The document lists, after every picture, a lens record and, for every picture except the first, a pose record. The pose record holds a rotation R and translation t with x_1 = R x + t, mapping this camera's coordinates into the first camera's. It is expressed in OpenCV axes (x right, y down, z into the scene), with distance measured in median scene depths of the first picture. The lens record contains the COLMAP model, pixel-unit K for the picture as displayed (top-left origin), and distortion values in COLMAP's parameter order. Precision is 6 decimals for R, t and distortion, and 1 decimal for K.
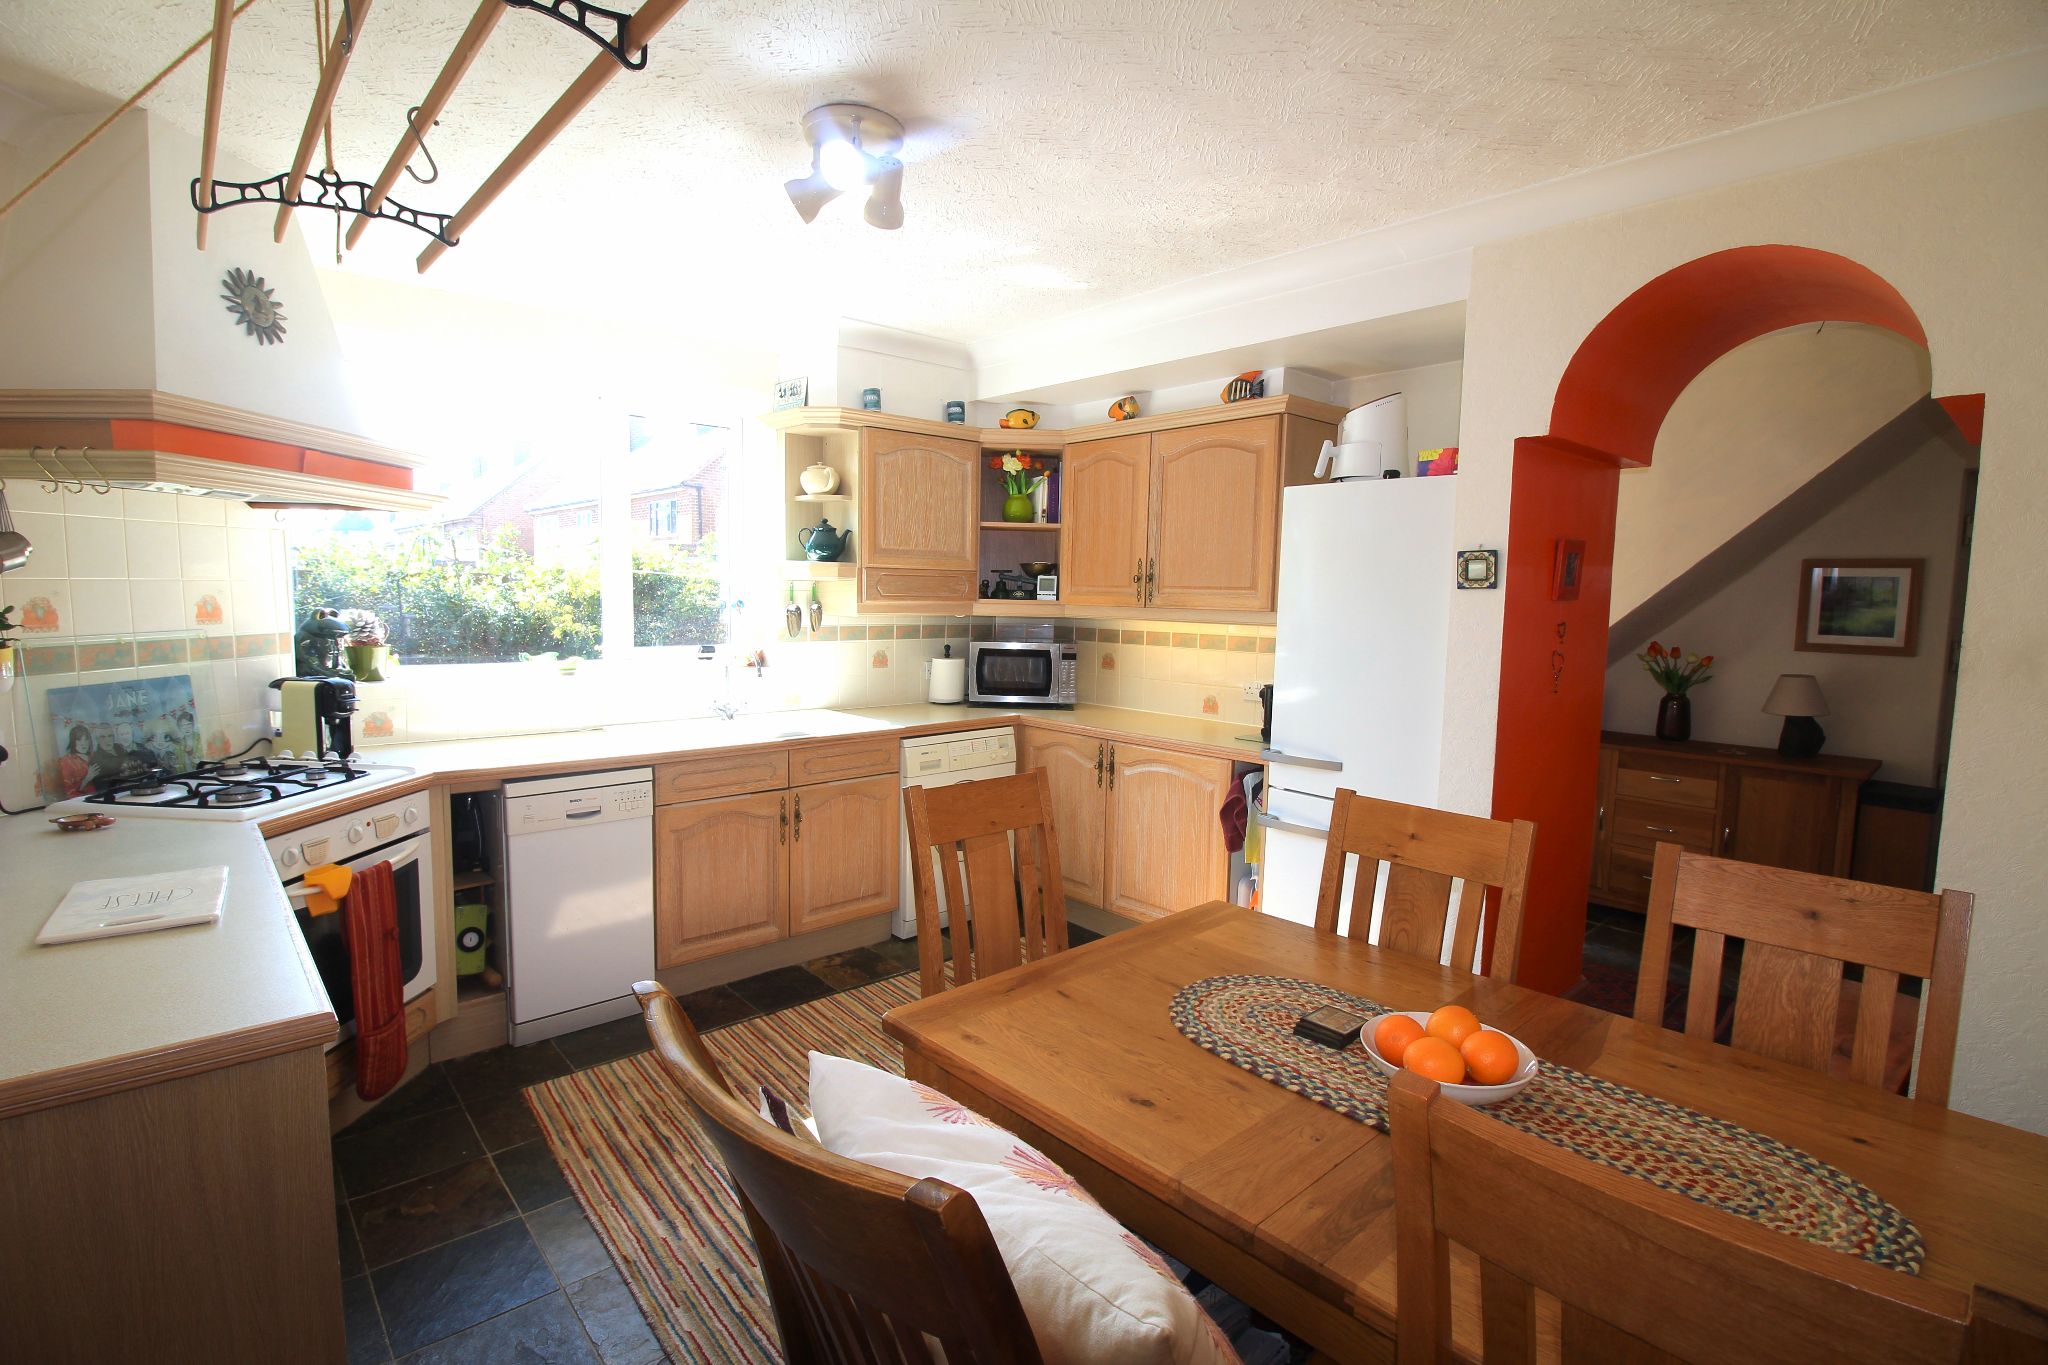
lens RADIAL K [[964.3, 0, 1024.1], [0, 964.3, 682.9], [0, 0, 1]] dist [-0.026456, -0.002073]
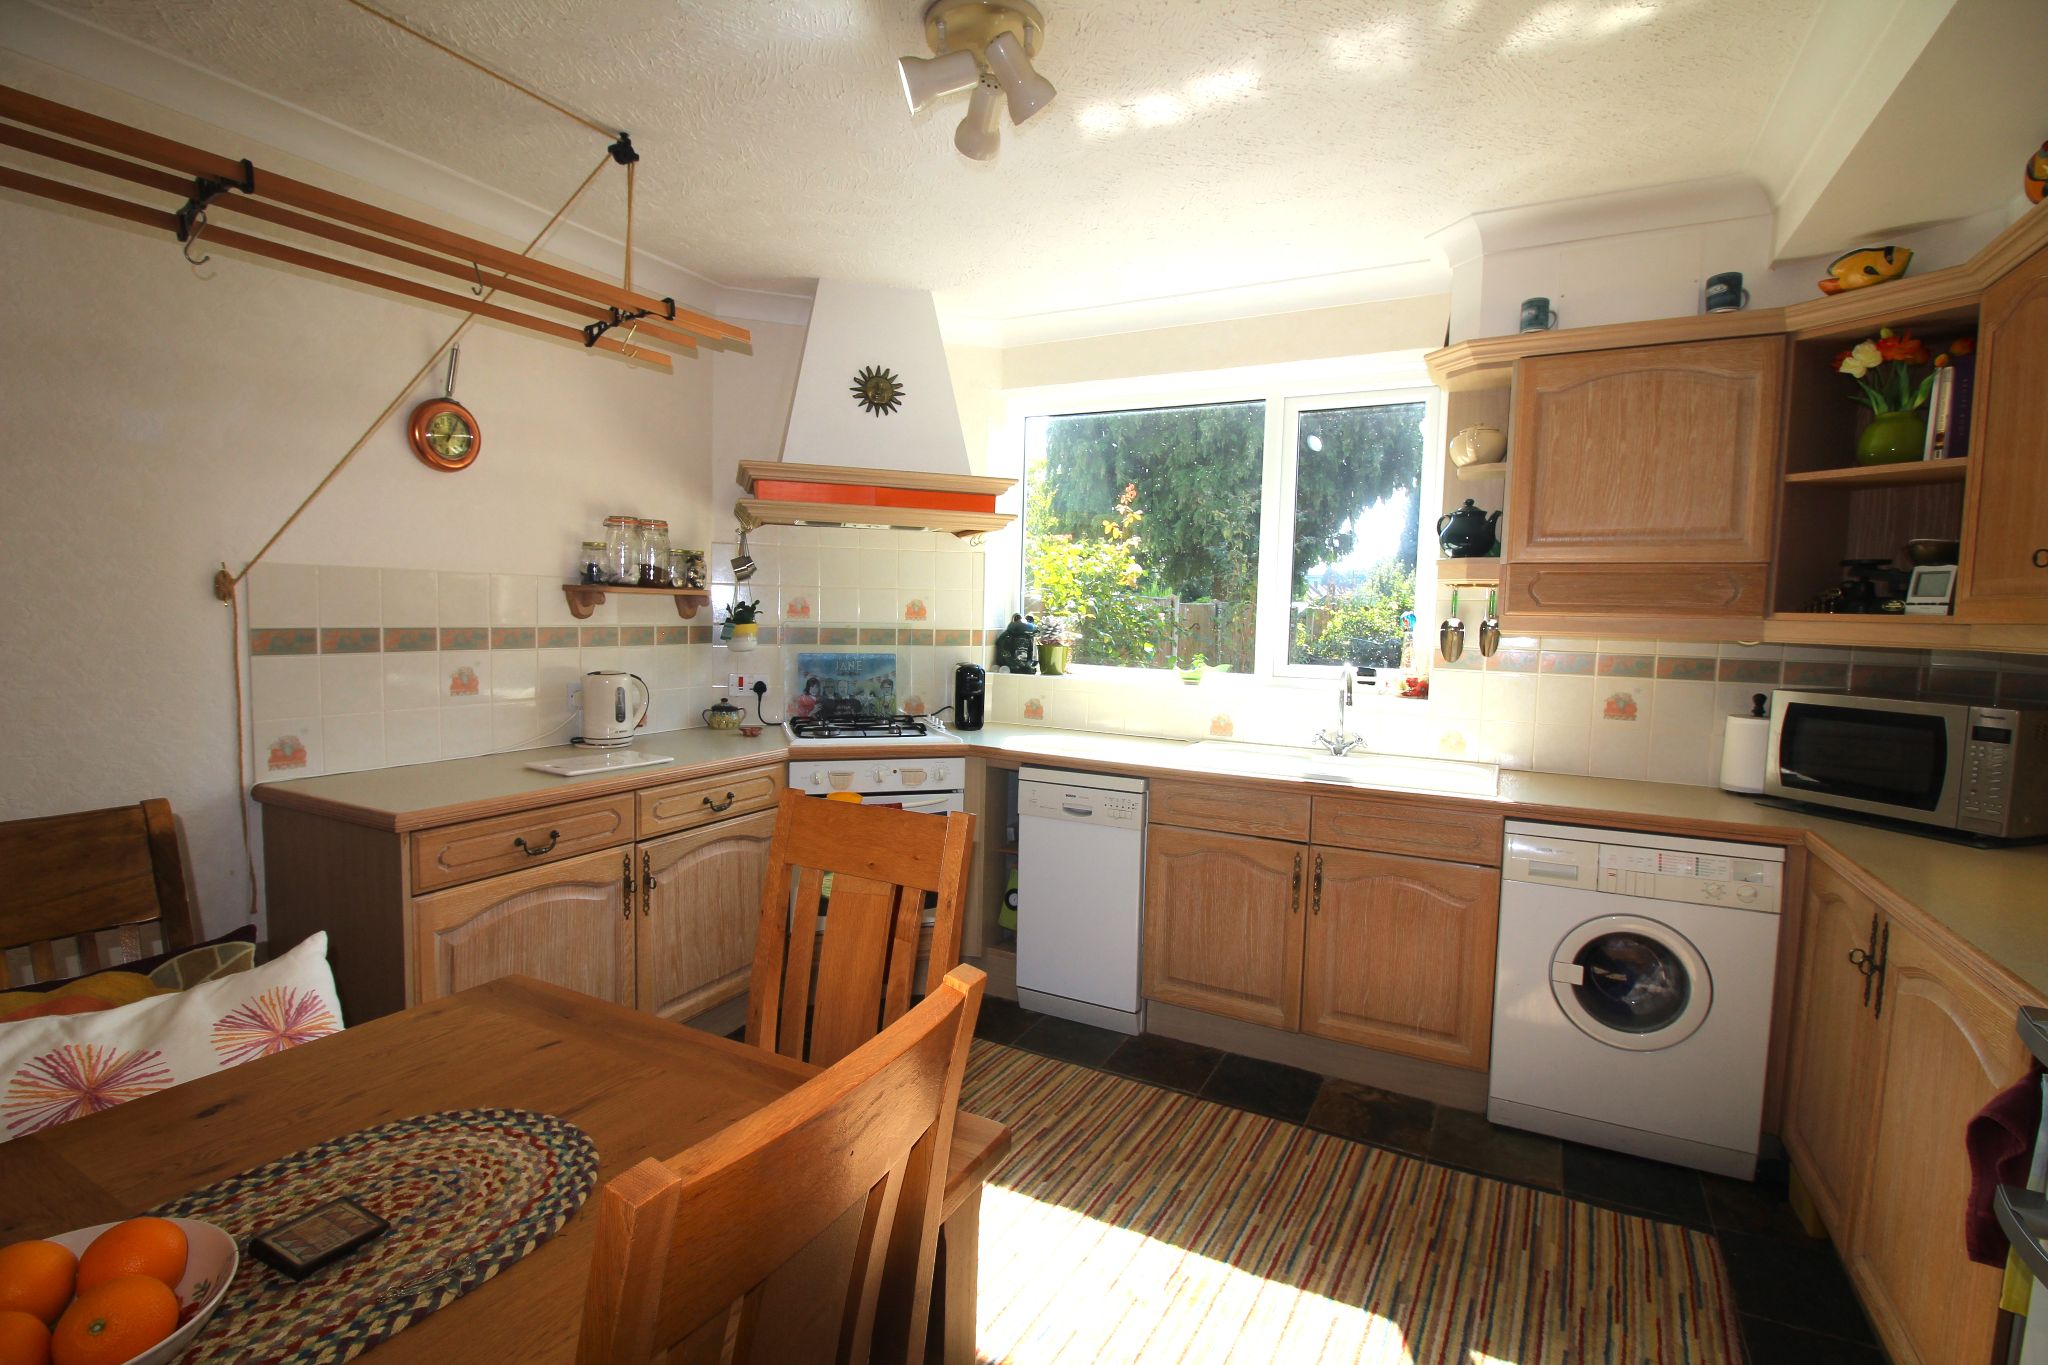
lens RADIAL K [[964.3, 0, 1025.0], [0, 964.3, 686.7], [0, 0, 1]] dist [-0.026456, -0.002073]
pose [[0.313455, 0.062637, -0.947535, 0.397912], [-0.107825, 0.993717, 0.030020, -0.016420], [0.943462, 0.092758, 0.318239, 0.489437]]
